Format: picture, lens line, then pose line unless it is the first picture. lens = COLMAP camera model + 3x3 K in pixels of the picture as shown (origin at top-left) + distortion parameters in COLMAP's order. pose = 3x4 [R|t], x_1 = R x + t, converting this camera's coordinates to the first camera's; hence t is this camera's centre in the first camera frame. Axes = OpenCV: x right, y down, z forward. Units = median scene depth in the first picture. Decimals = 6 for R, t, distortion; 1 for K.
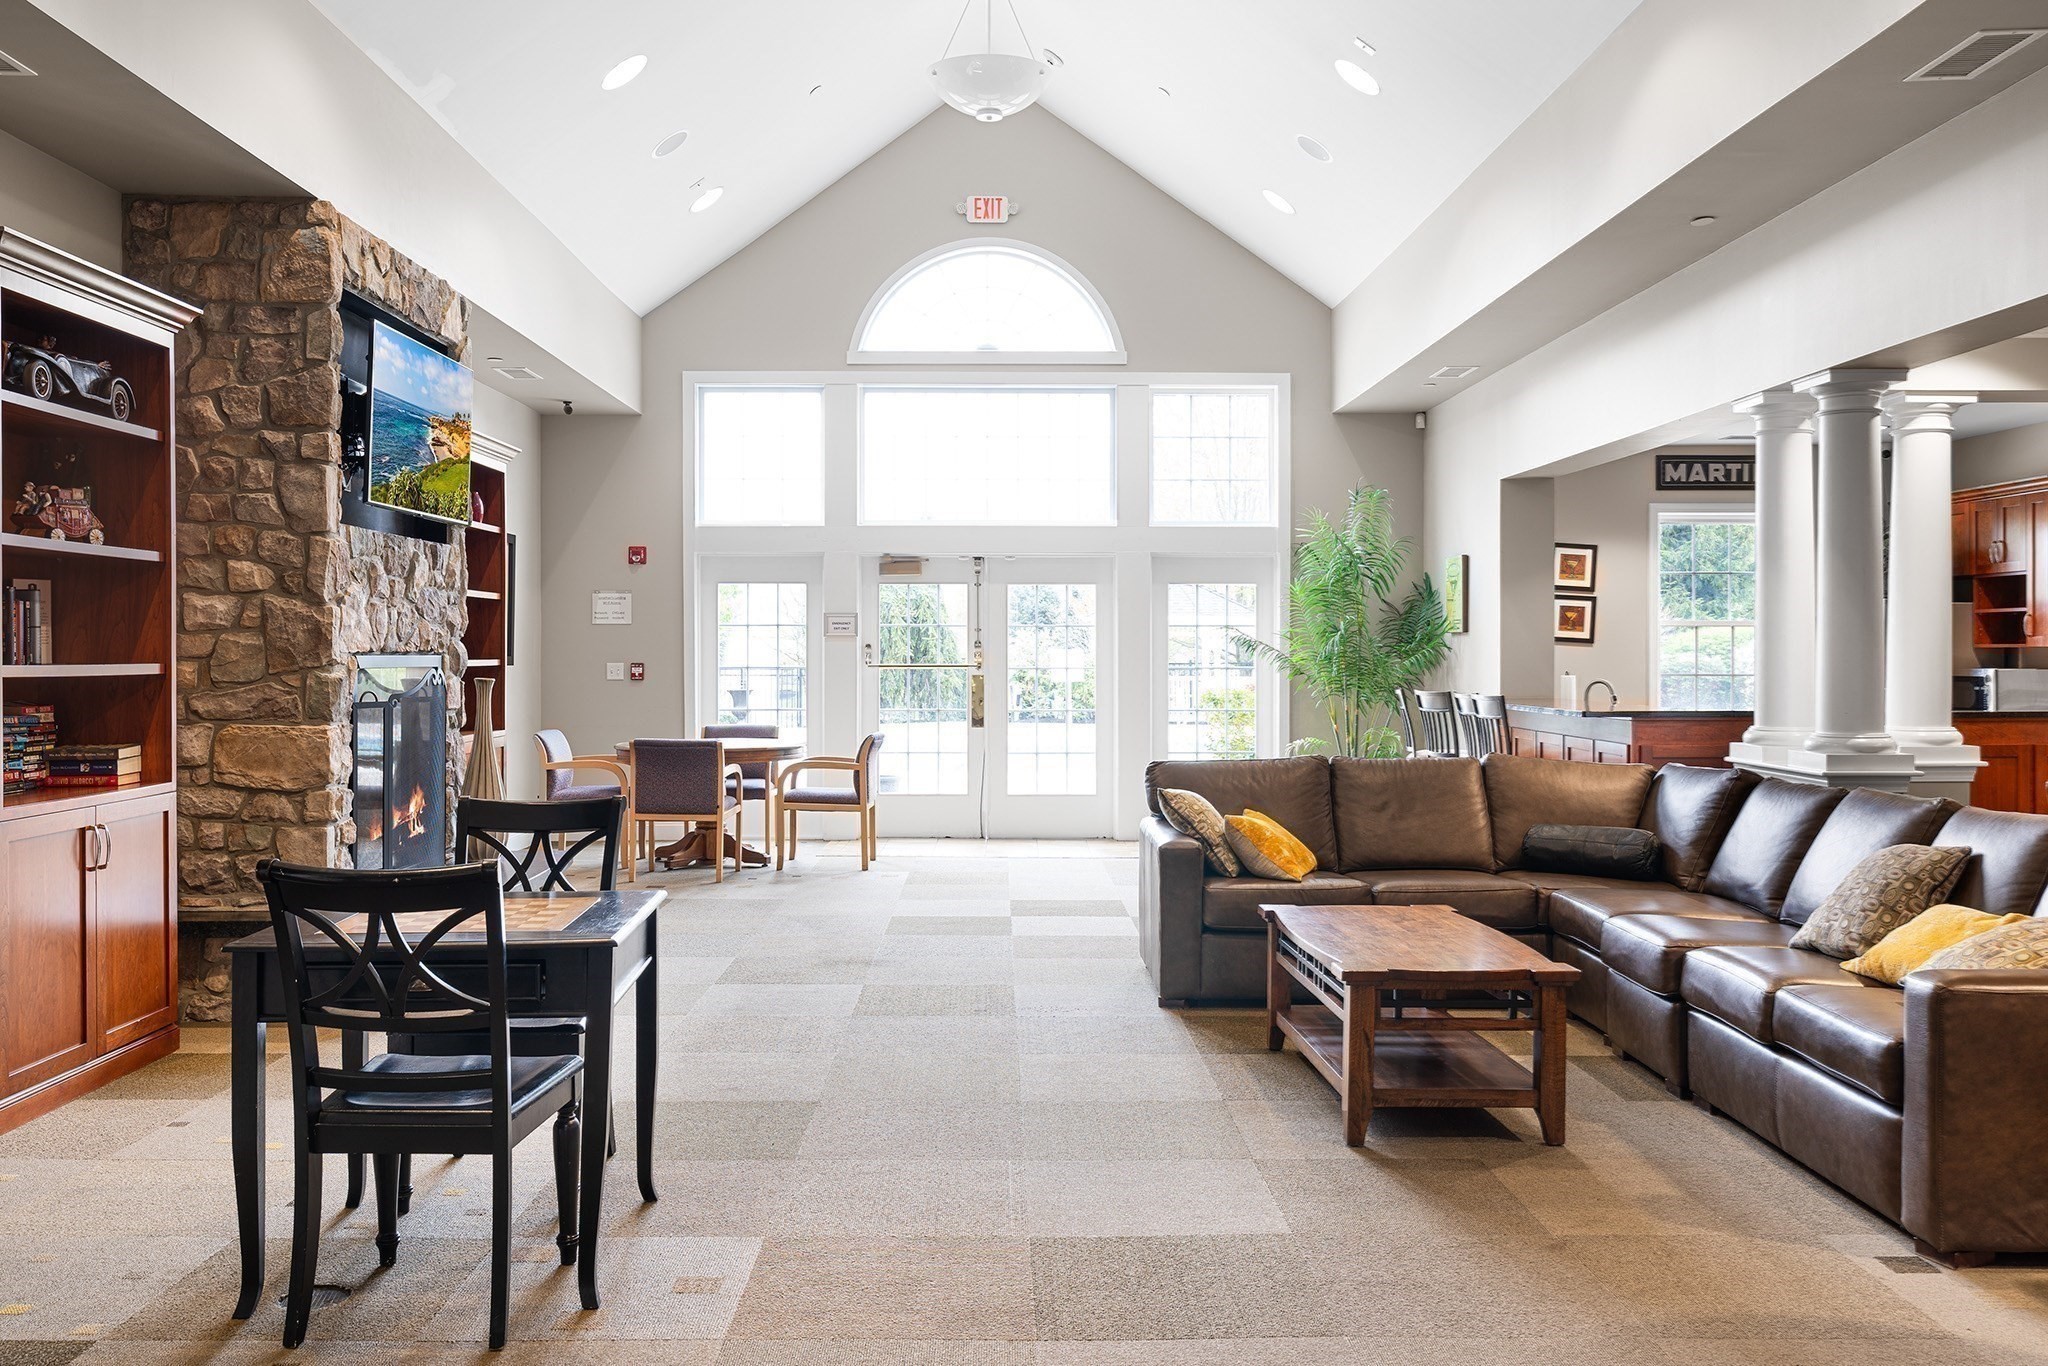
lens RADIAL K [[1752.0, 0, 1019.1], [0, 1752.0, 648.6], [0, 0, 1]] dist [0.001616, 0.005184]
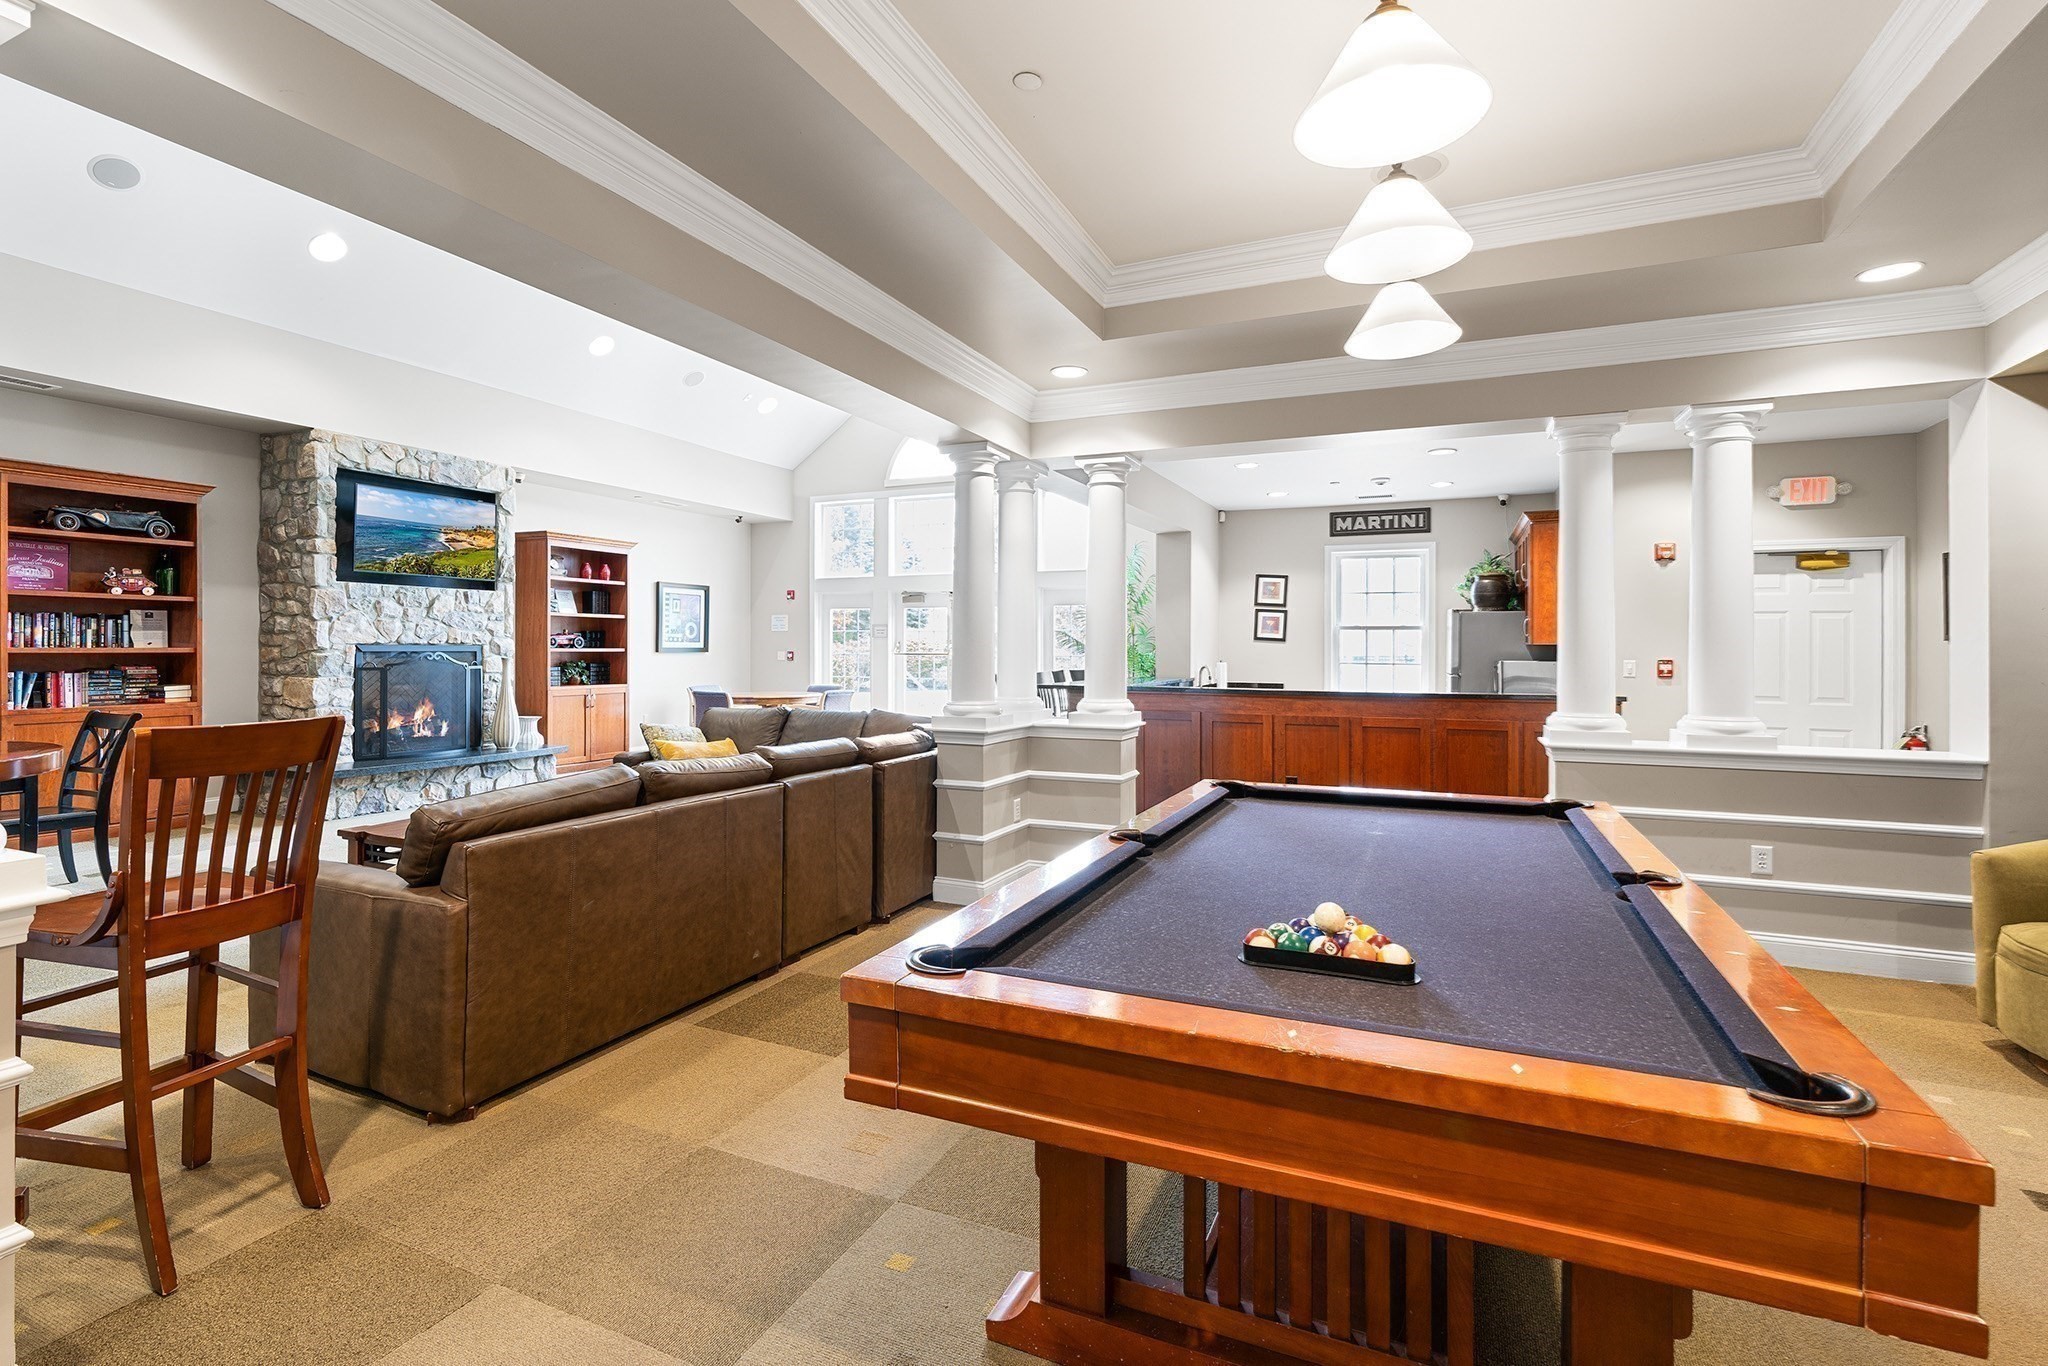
lens RADIAL K [[985.5, 0, 1016.7], [0, 985.5, 646.0], [0, 0, 1]] dist [0.001024, 0.000261]
pose [[0.912097, 0.001991, -0.409969, 0.462509], [-0.002578, 0.999996, -0.000879, 0.002216], [0.409966, 0.001858, 0.912099, 0.143134]]
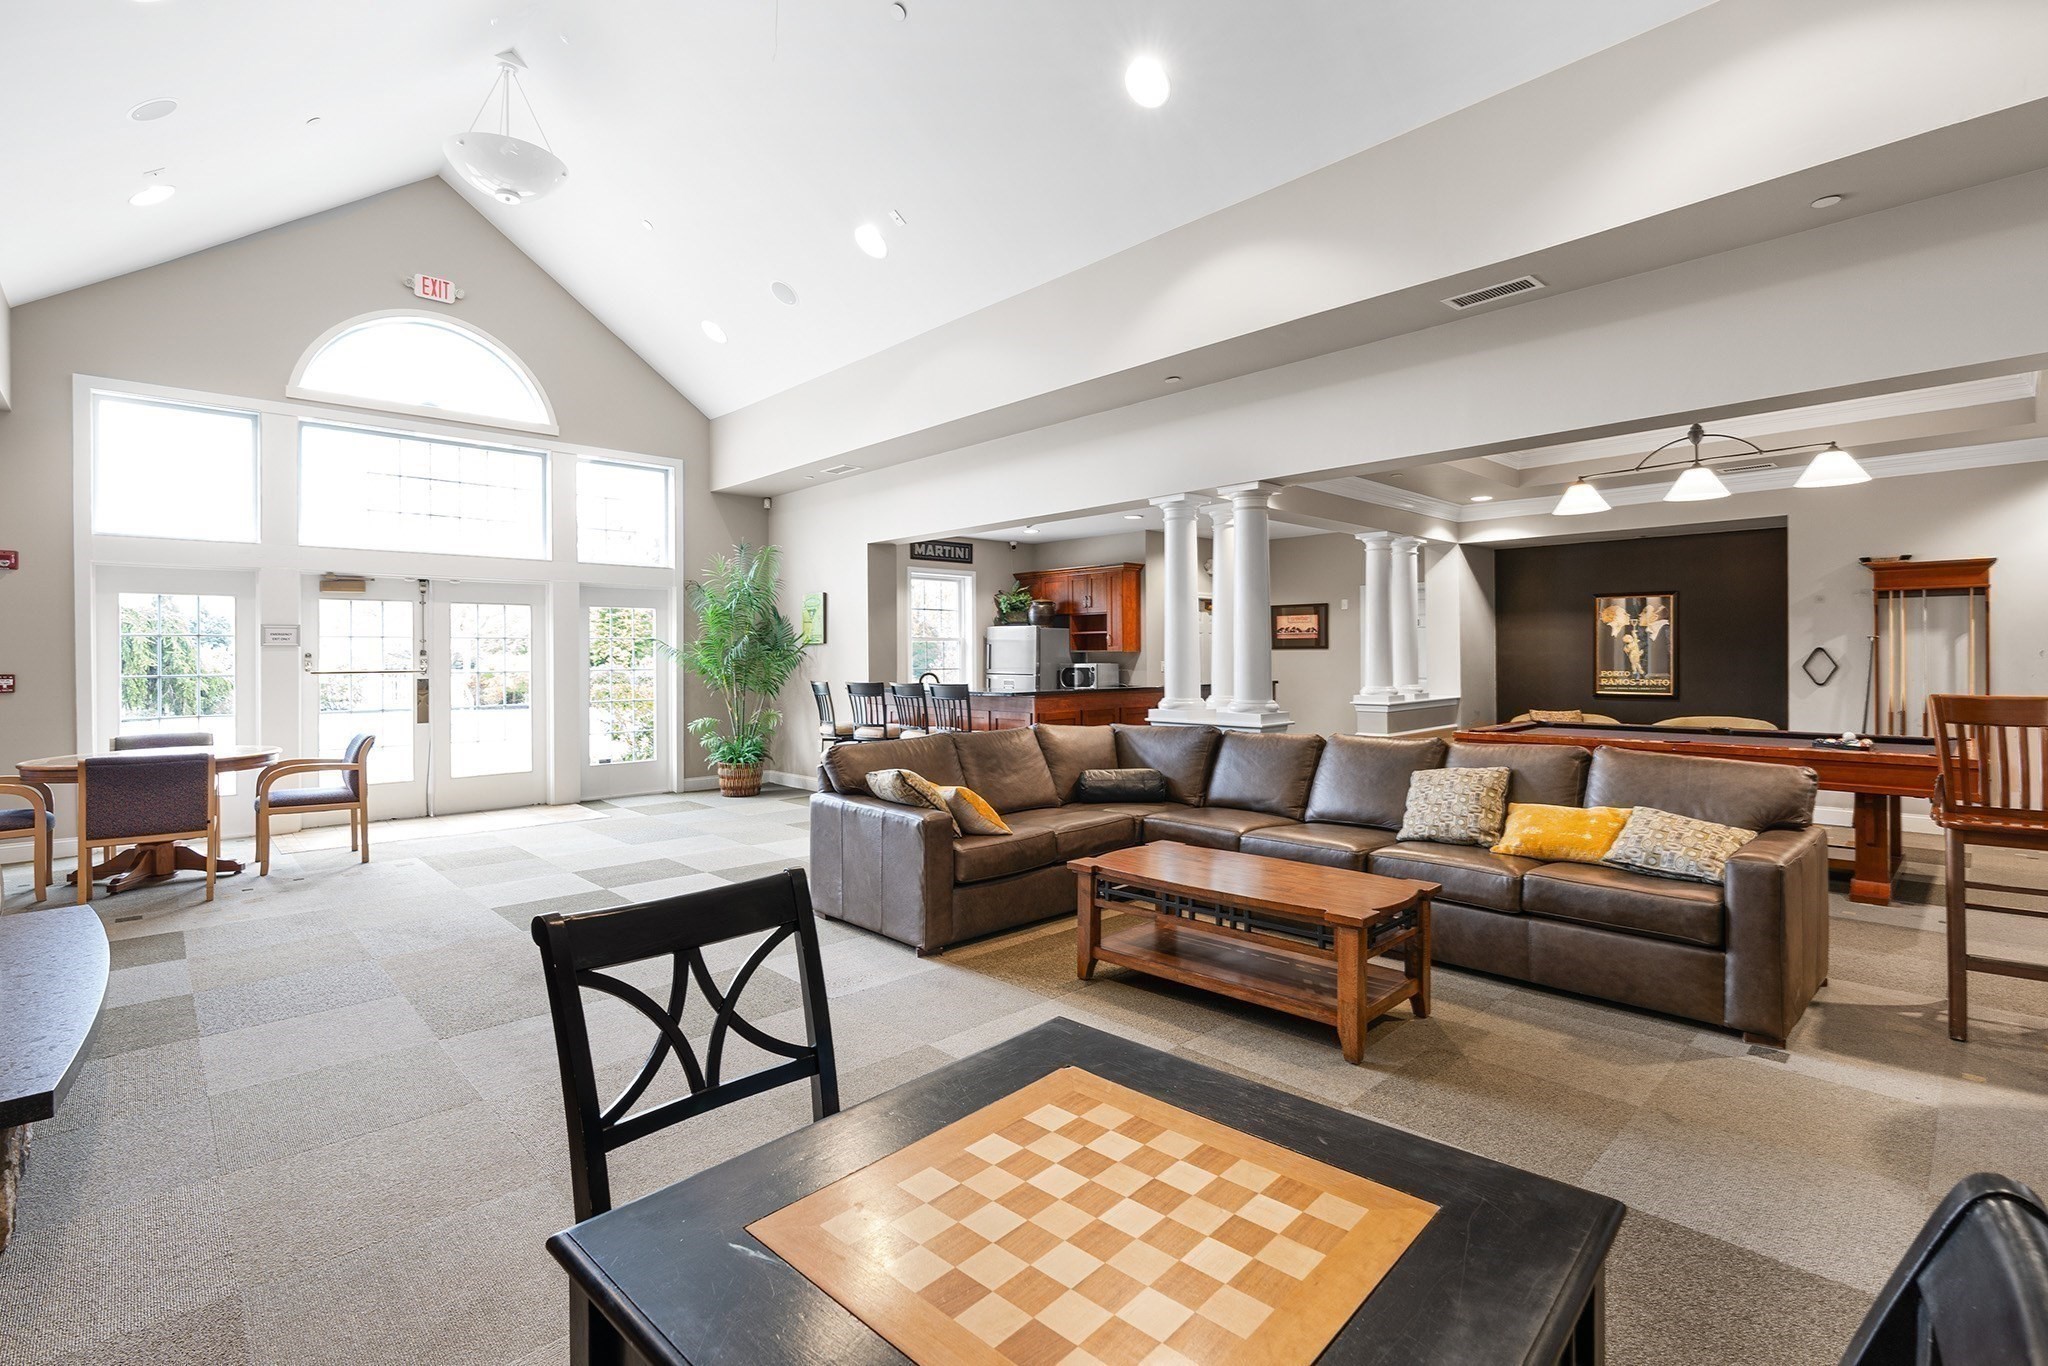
lens RADIAL K [[934.7, 0, 1018.1], [0, 934.7, 648.2], [0, 0, 1]] dist [-0.005283, 0.000503]
pose [[0.733544, -0.000362, 0.679642, -0.165754], [0.007327, 0.999946, -0.007377, 0.001848], [-0.679602, 0.010391, 0.733507, 0.279290]]
